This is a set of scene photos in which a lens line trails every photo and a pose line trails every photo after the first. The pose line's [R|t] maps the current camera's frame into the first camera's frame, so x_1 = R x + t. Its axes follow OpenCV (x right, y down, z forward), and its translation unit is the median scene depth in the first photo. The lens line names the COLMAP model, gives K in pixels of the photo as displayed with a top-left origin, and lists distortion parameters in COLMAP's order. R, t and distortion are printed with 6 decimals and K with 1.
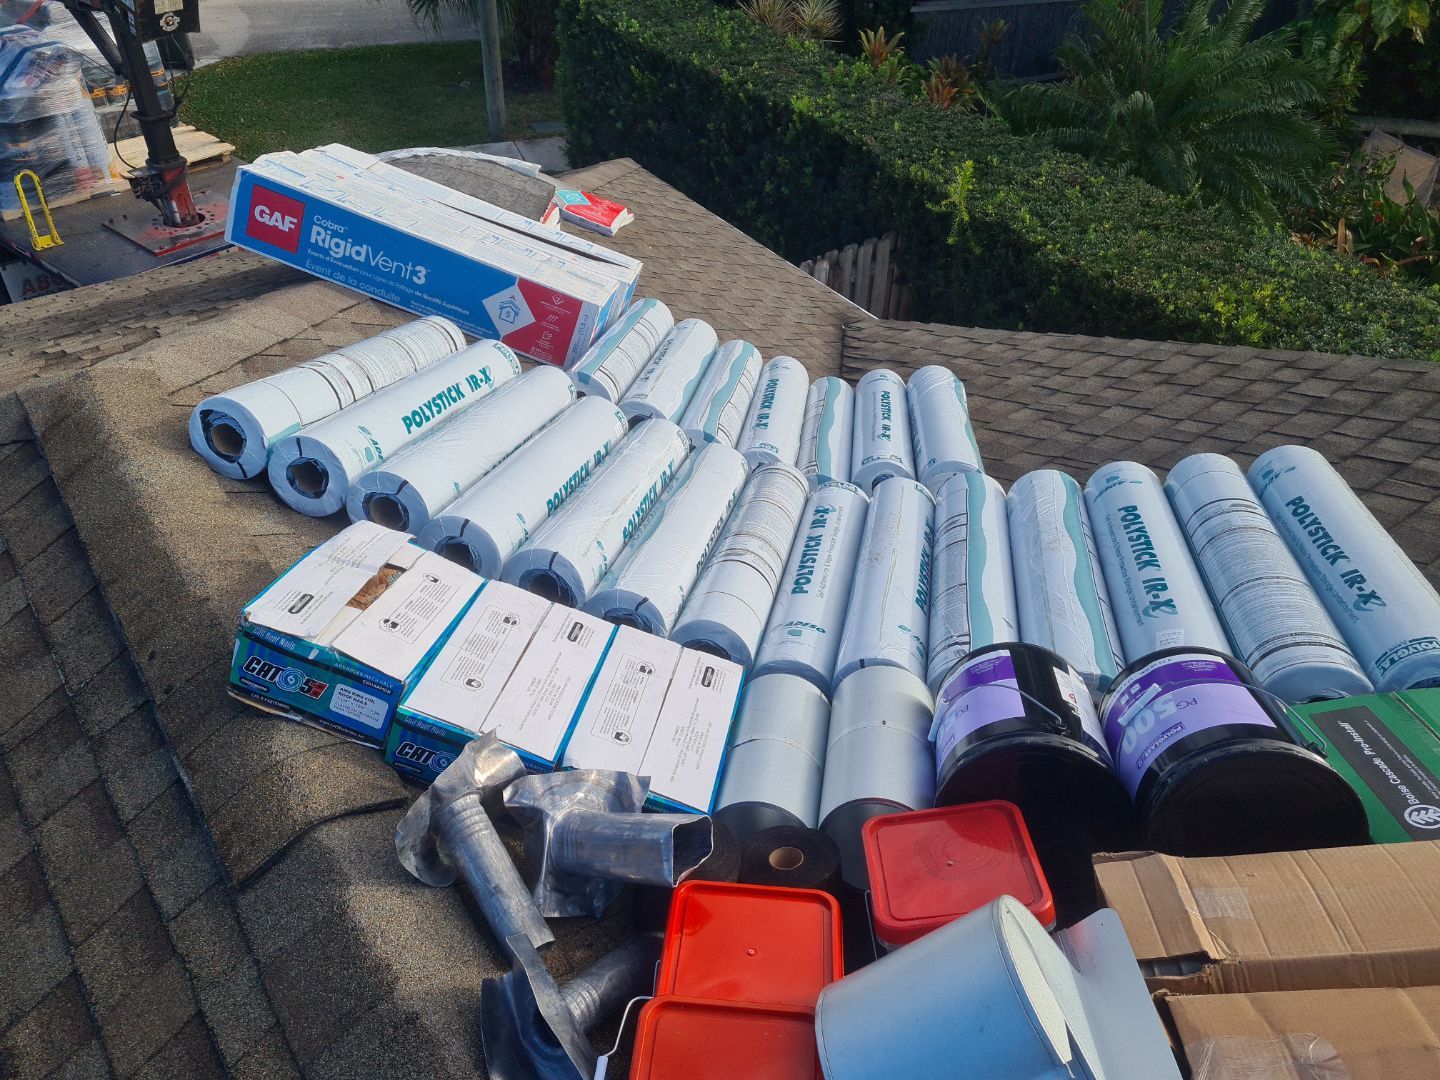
lens RADIAL K [[1092.5, 0, 704.0], [0, 1092.5, 500.2], [0, 0, 1]] dist [0.072788, -0.076942]
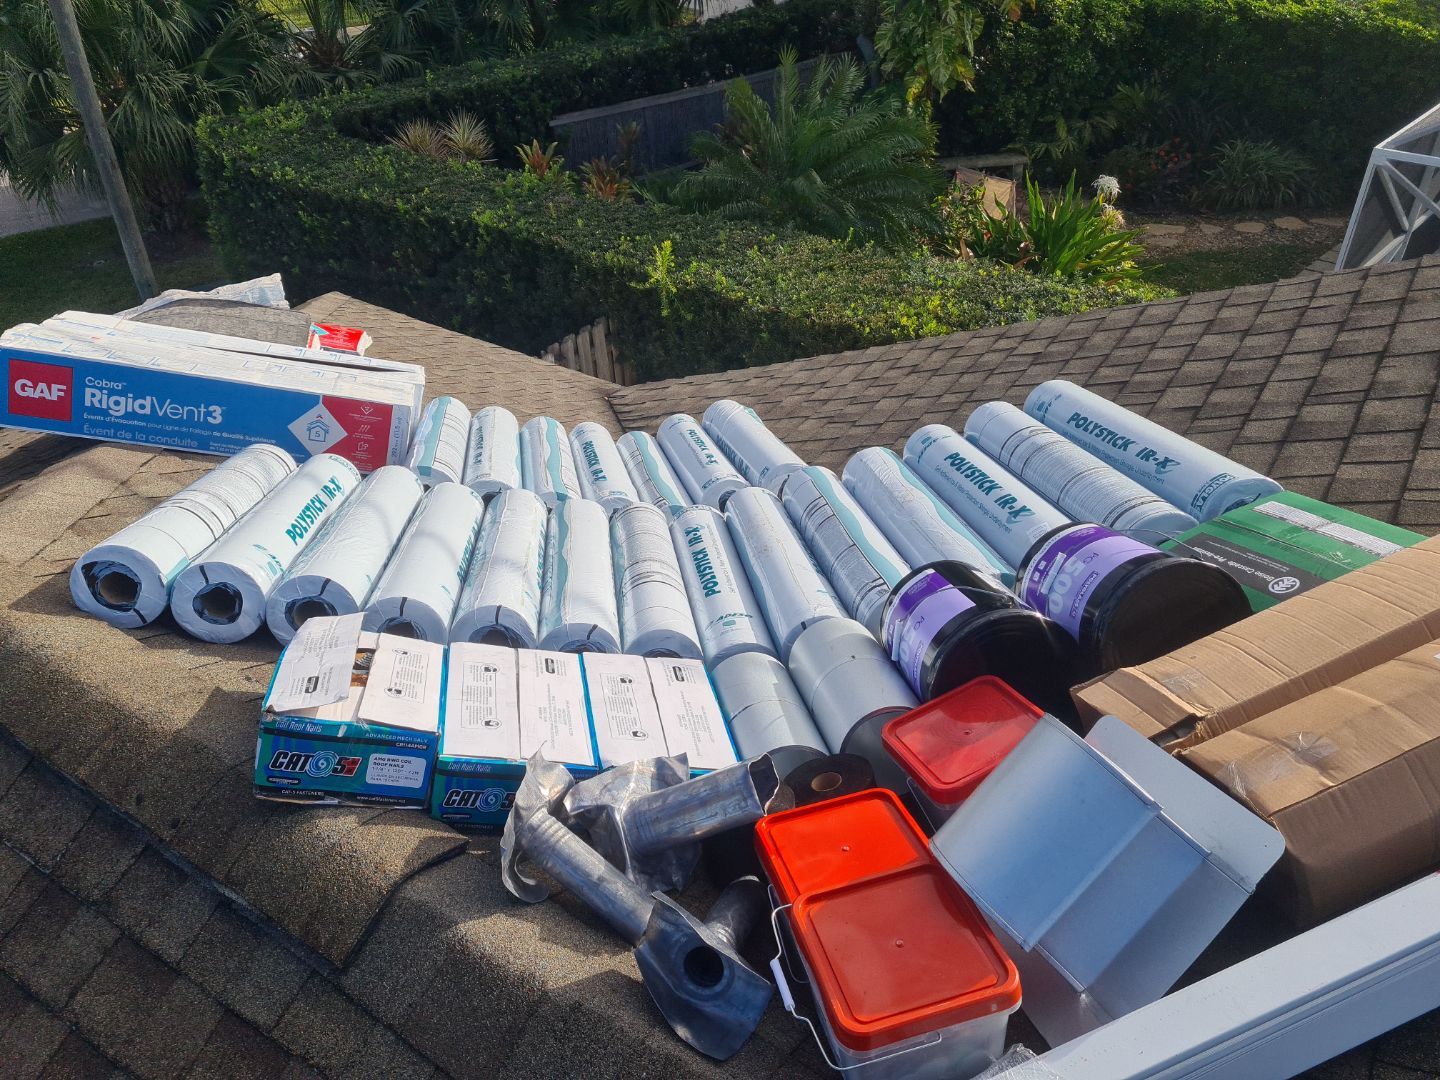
lens RADIAL K [[1092.5, 0, 704.0], [0, 1092.5, 500.2], [0, 0, 1]] dist [0.072788, -0.076942]
pose [[0.935646, -0.229768, 0.267904, -0.141440], [0.255335, 0.964708, -0.064369, 0.045588], [-0.243659, 0.128632, 0.961293, -0.042178]]
